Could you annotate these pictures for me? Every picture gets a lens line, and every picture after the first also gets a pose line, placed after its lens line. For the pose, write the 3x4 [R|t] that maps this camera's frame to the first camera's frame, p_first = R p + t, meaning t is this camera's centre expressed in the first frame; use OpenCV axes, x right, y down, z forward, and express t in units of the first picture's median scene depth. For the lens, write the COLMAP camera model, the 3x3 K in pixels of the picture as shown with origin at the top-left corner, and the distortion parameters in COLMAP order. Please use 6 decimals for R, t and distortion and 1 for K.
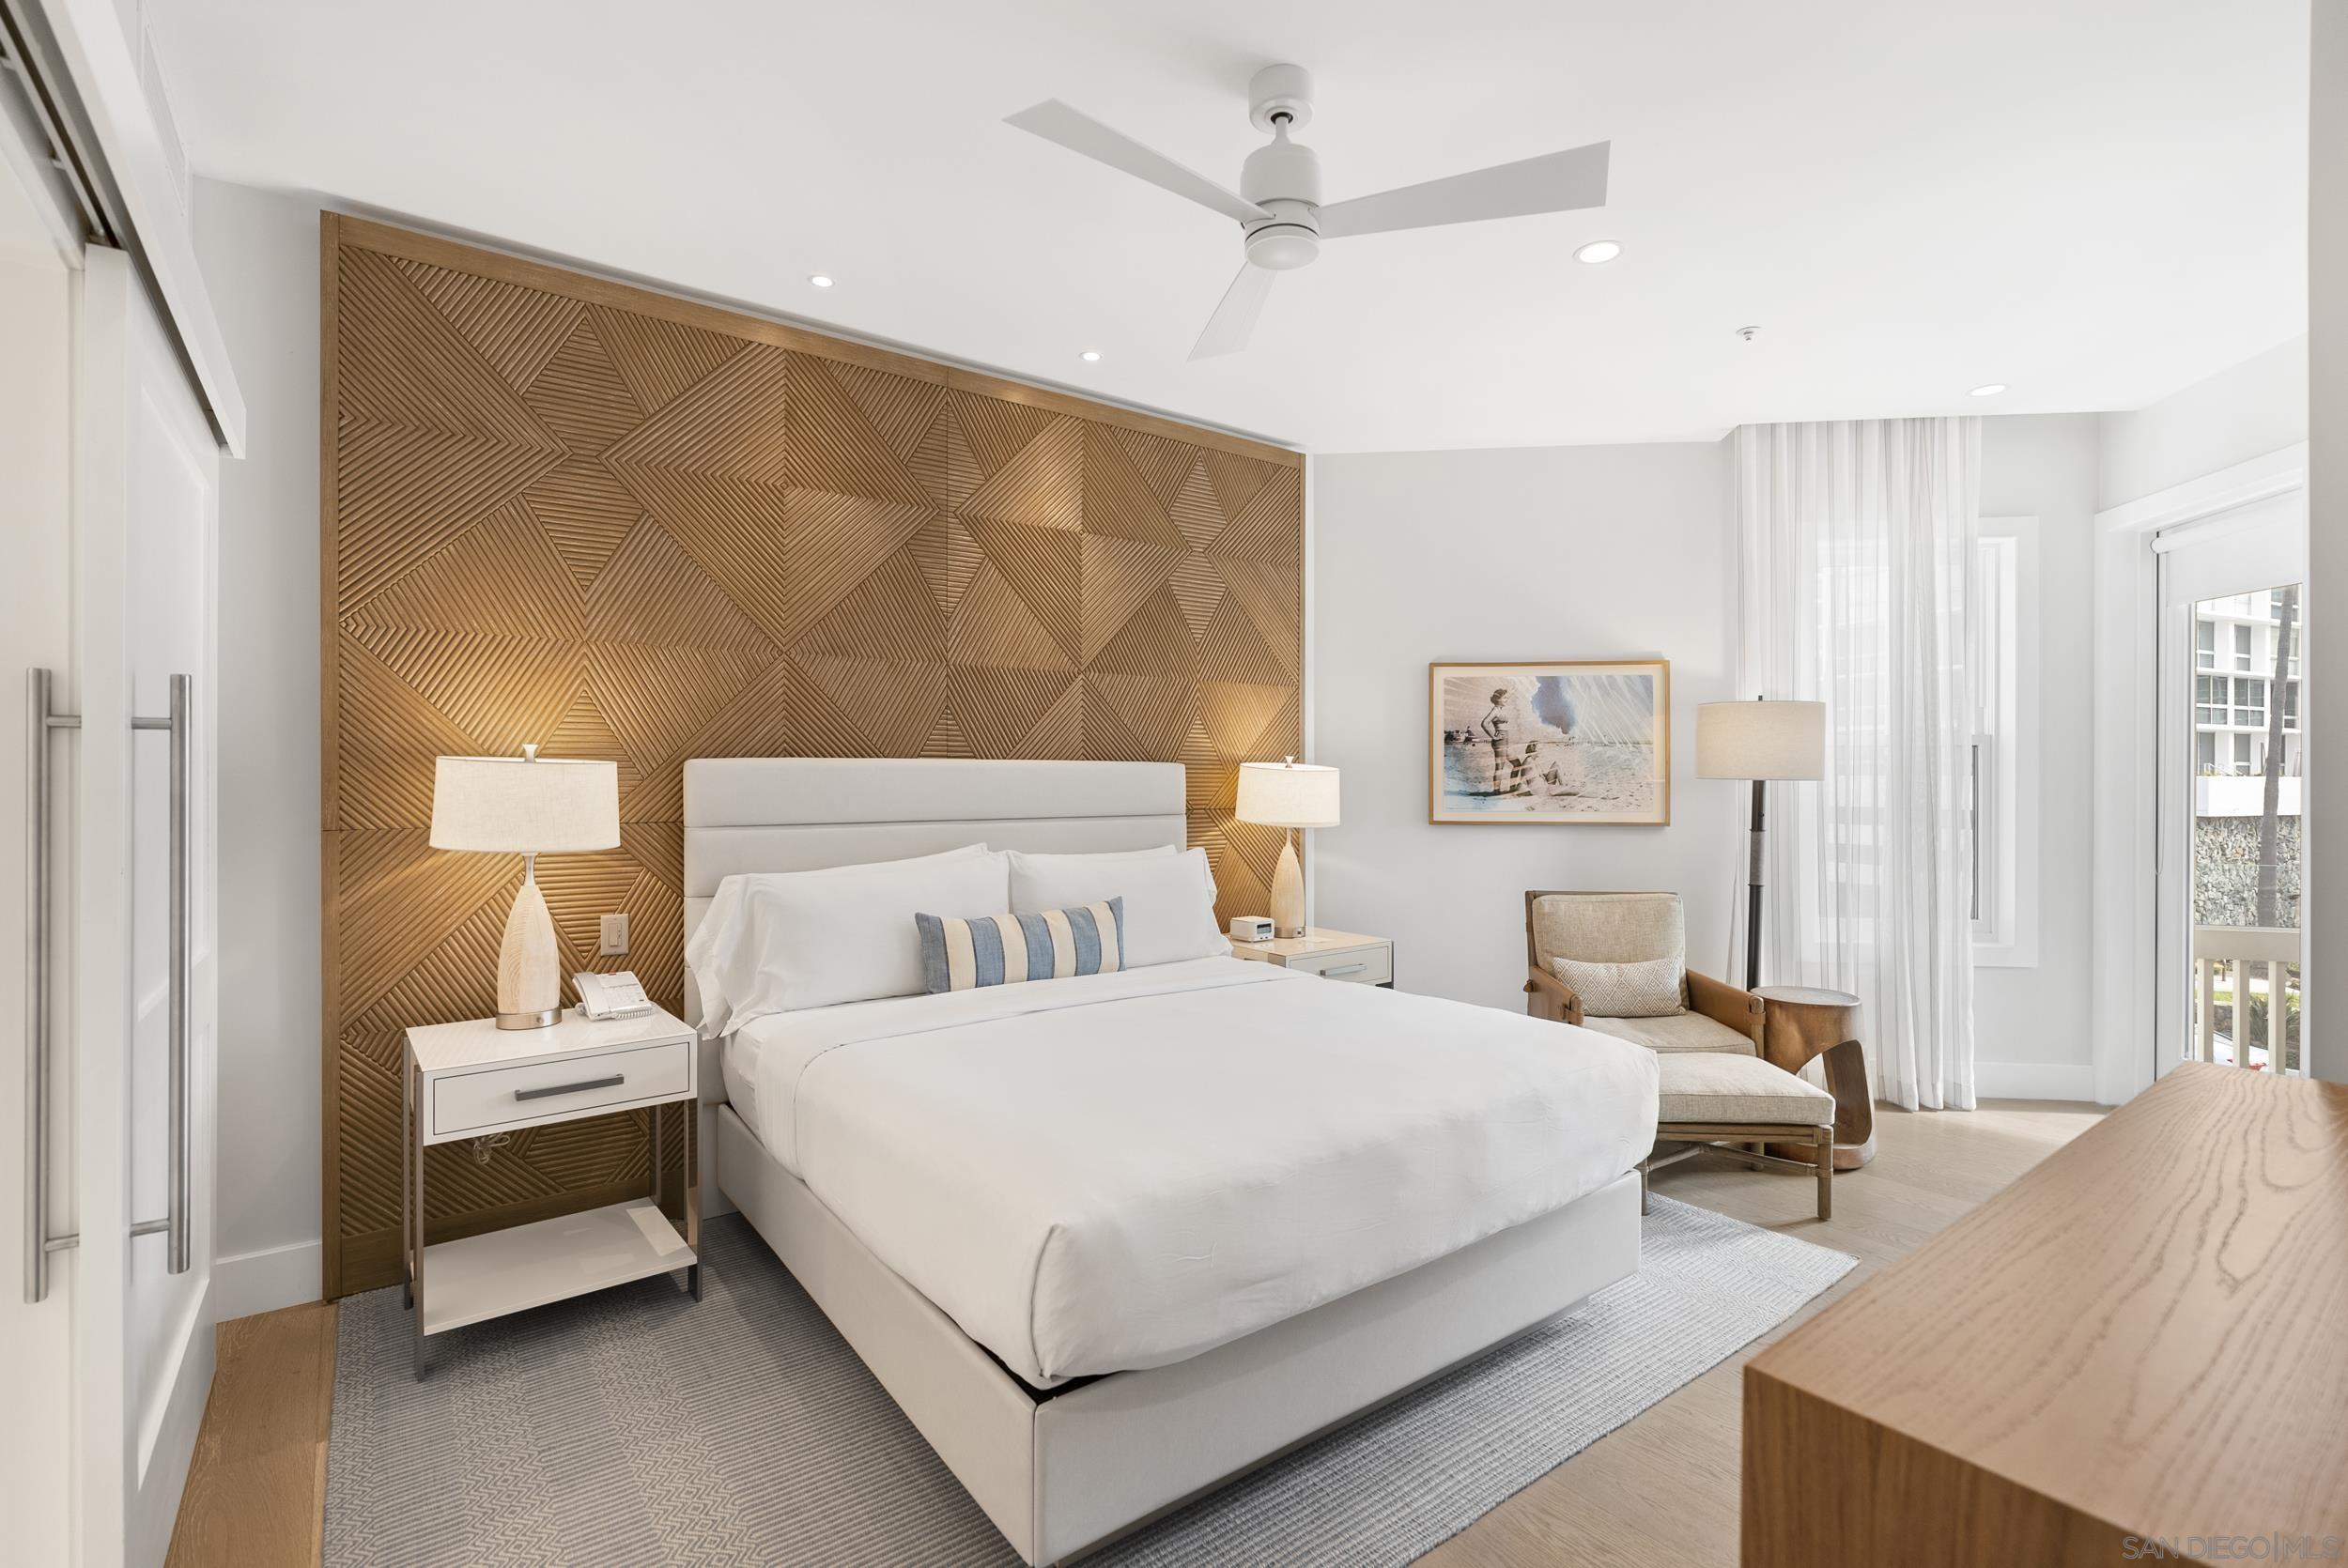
lens RADIAL K [[1071.1, 0, 1171.6], [0, 1071.1, 776.8], [0, 0, 1]] dist [-0.008078, 0.001675]
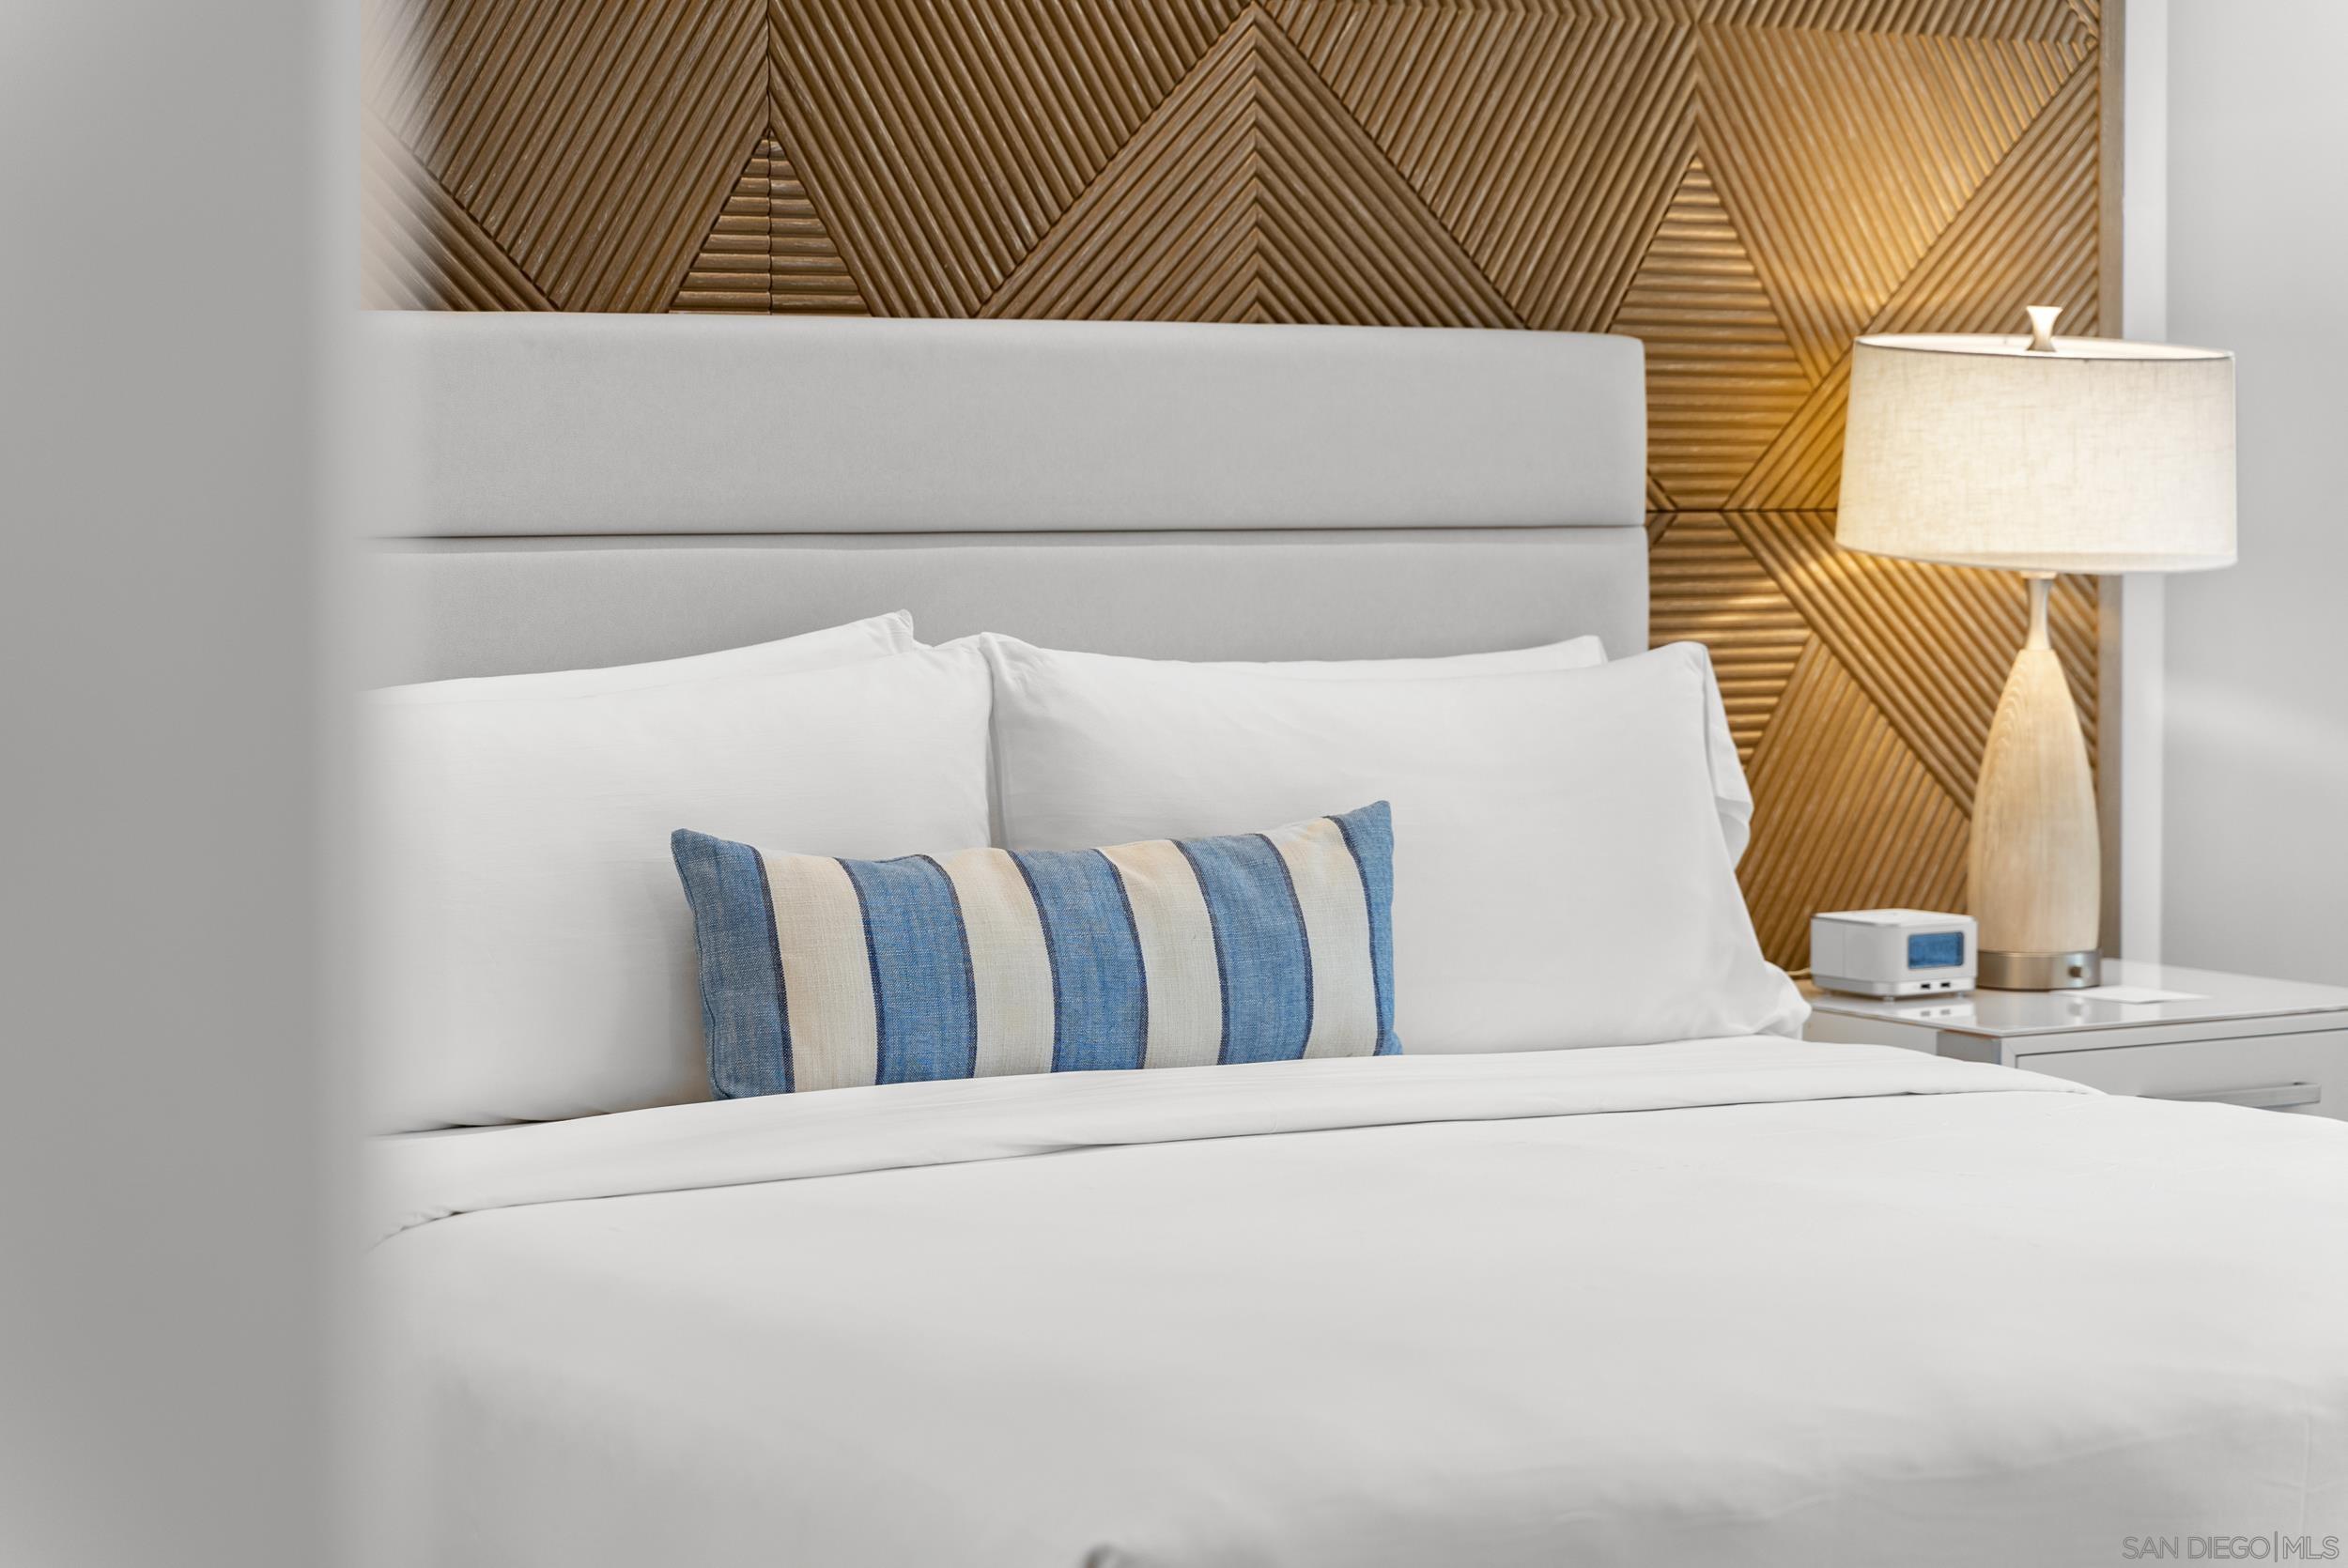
lens RADIAL K [[4898.2, 0, 1165.2], [0, 4898.2, 784.8], [0, 0, 1]] dist [0.004327, 0.000000]
pose [[0.992560, 0.003063, -0.121719, 0.050019], [0.004209, 0.998223, 0.059443, 0.030246], [0.121684, -0.059513, 0.990783, -0.270060]]
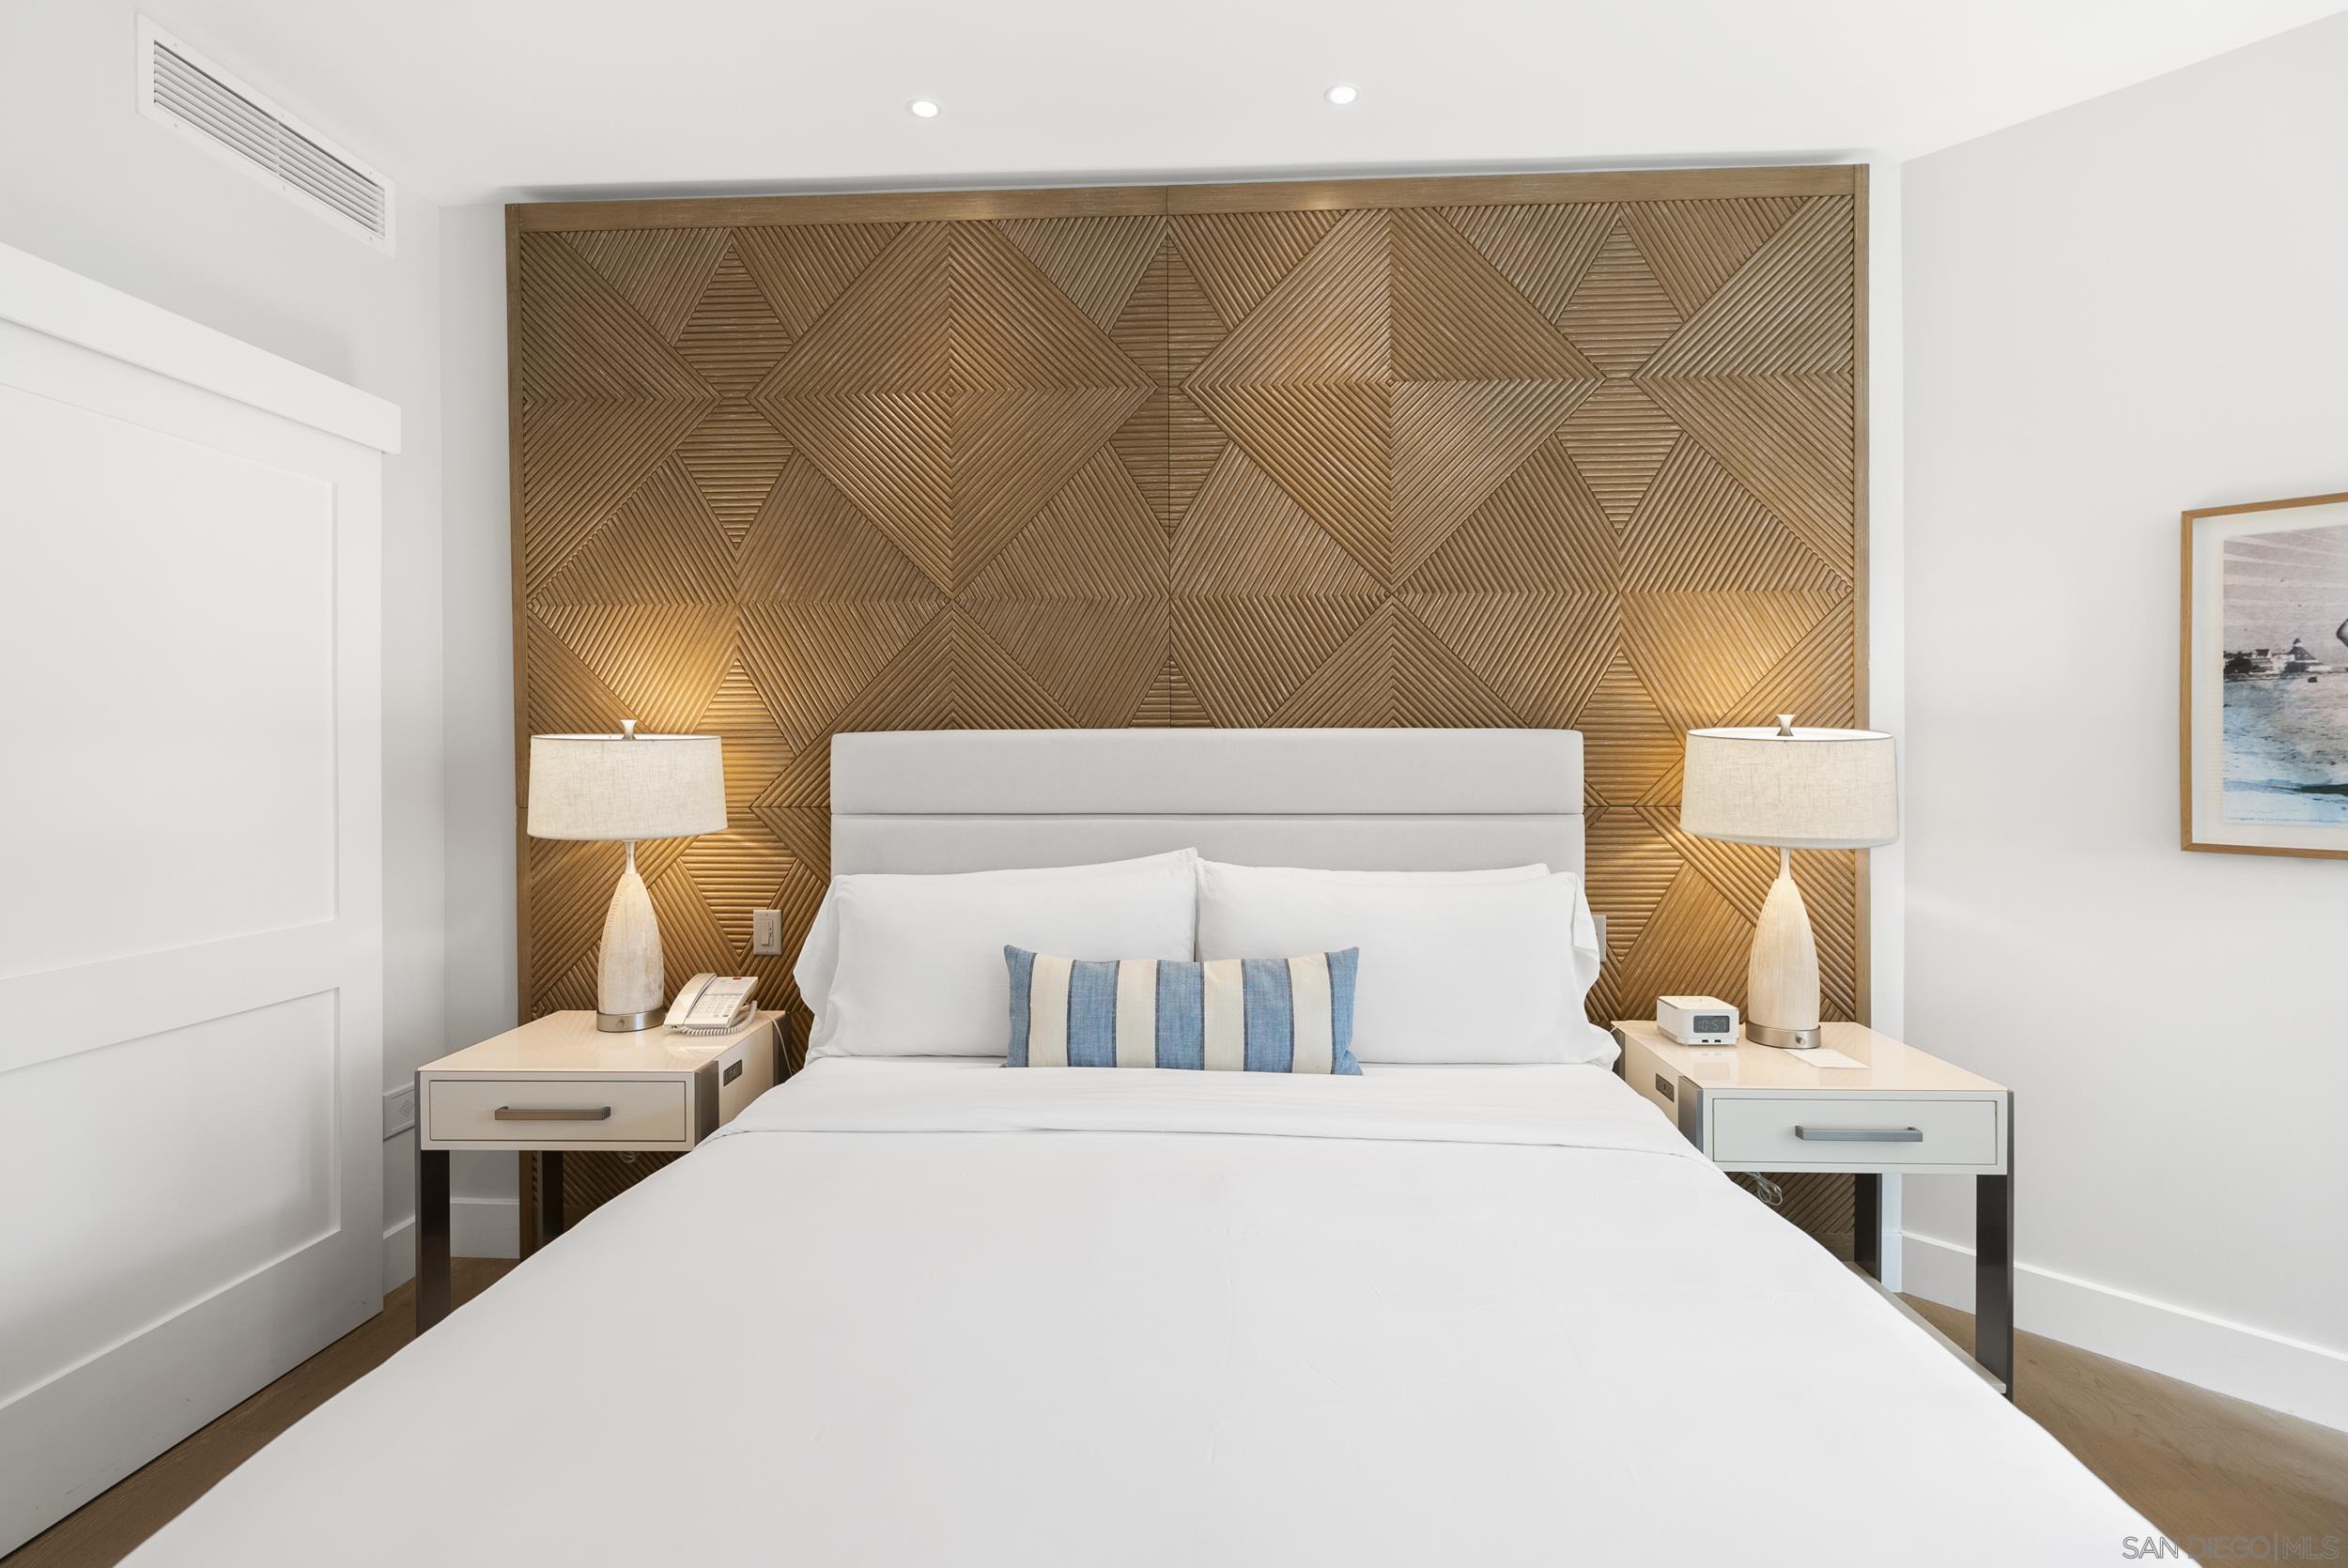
lens RADIAL K [[1071.1, 0, 1177.9], [0, 1071.1, 758.6], [0, 0, 1]] dist [-0.008078, 0.001675]
pose [[0.767705, 0.000662, -0.640803, 0.261042], [0.002761, 0.999987, 0.004341, 0.000314], [0.640797, -0.005102, 0.767693, 0.450941]]
